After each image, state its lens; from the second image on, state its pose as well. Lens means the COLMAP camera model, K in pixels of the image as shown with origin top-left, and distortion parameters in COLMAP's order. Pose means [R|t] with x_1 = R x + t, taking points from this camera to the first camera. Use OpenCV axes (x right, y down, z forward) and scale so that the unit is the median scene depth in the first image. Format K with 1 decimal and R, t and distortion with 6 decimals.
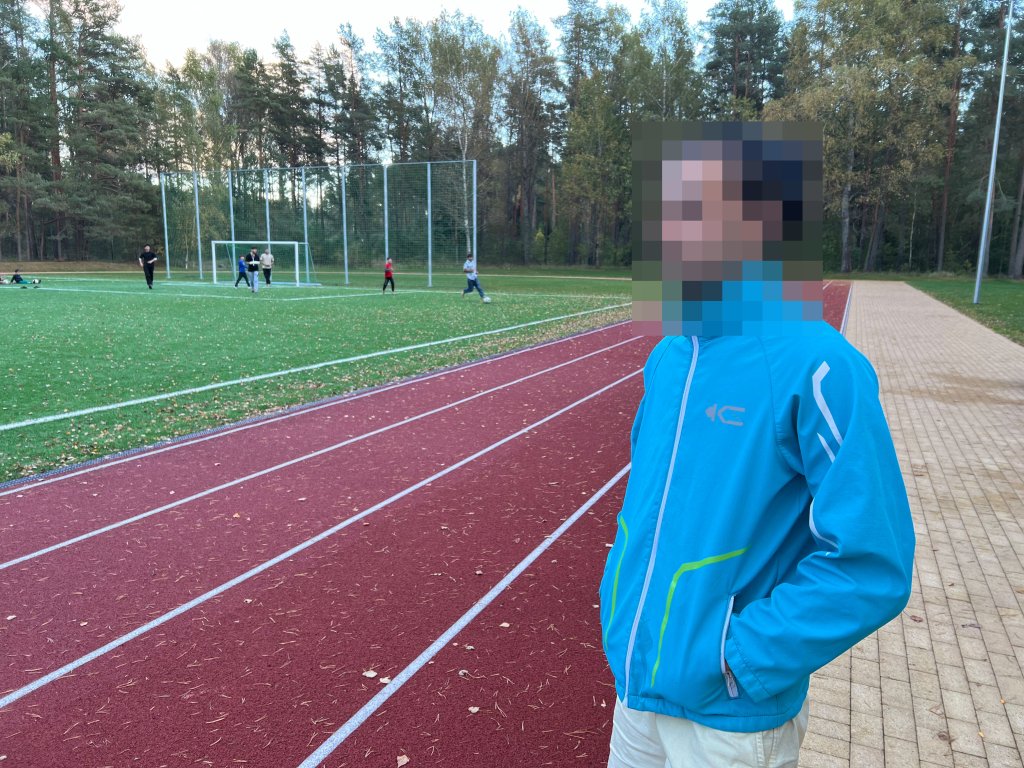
lens RADIAL K [[759.6, 0, 512.0], [0, 759.6, 378.4], [0, 0, 1]] dist [-0.011902, -0.005654]
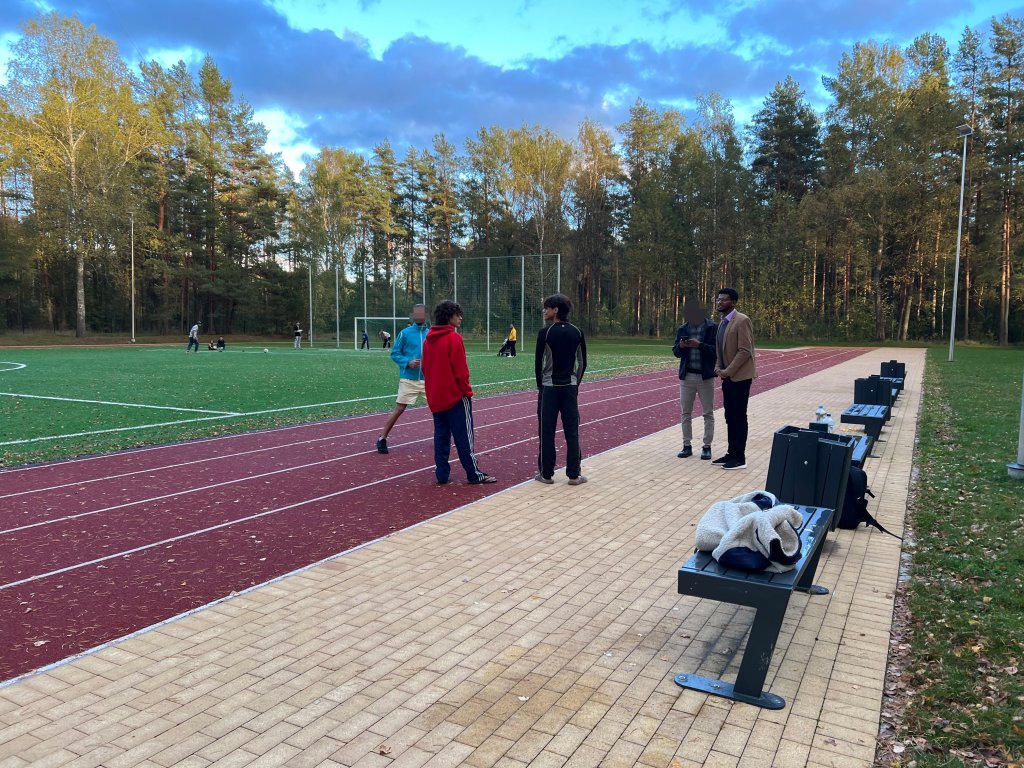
lens RADIAL K [[759.6, 0, 514.9], [0, 759.6, 387.0], [0, 0, 1]] dist [-0.011902, -0.005654]
pose [[0.996952, 0.000631, -0.078010, -0.010142], [-0.007385, 0.996241, -0.086315, 0.021179], [0.077662, 0.086628, 0.993209, -0.114799]]
